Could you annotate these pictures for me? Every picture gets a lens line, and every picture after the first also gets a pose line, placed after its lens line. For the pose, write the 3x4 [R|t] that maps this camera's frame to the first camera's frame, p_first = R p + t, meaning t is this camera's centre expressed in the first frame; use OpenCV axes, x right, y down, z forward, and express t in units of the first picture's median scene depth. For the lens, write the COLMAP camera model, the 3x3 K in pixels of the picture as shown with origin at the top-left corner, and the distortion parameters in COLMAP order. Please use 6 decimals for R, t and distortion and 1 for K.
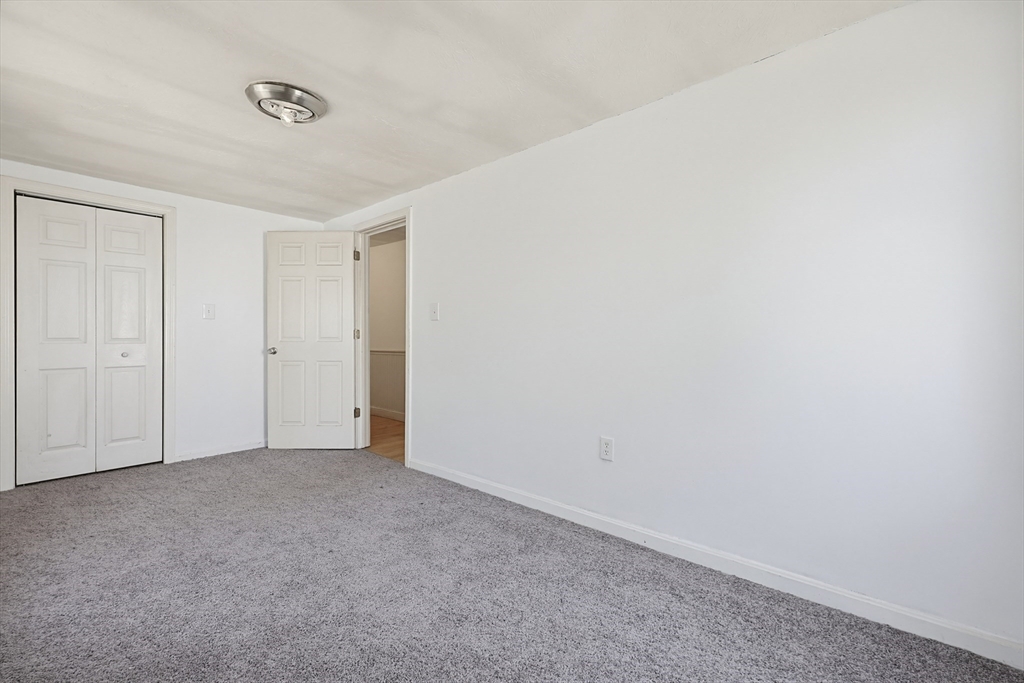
lens RADIAL K [[445.5, 0, 511.1], [0, 445.5, 338.7], [0, 0, 1]] dist [-0.000358, 0.000455]
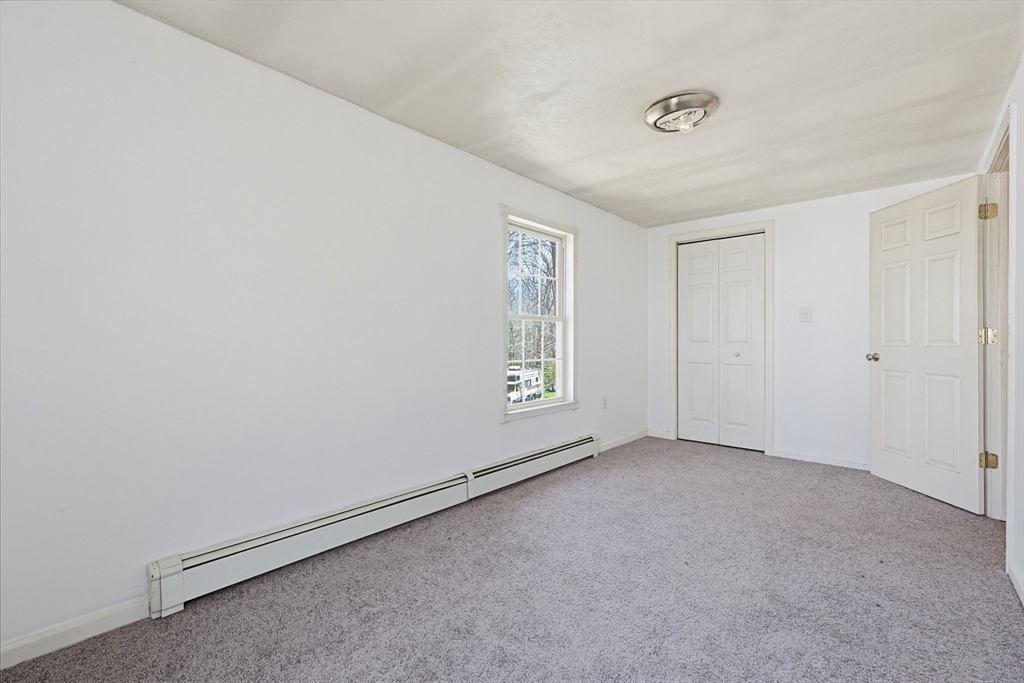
lens RADIAL K [[445.5, 0, 511.1], [0, 445.5, 338.7], [0, 0, 1]] dist [-0.000358, 0.000455]
pose [[-0.007520, -0.003602, -0.999965, 0.405455], [-0.009587, 0.999948, -0.003530, 0.005150], [0.999926, 0.009560, -0.007554, 0.465061]]
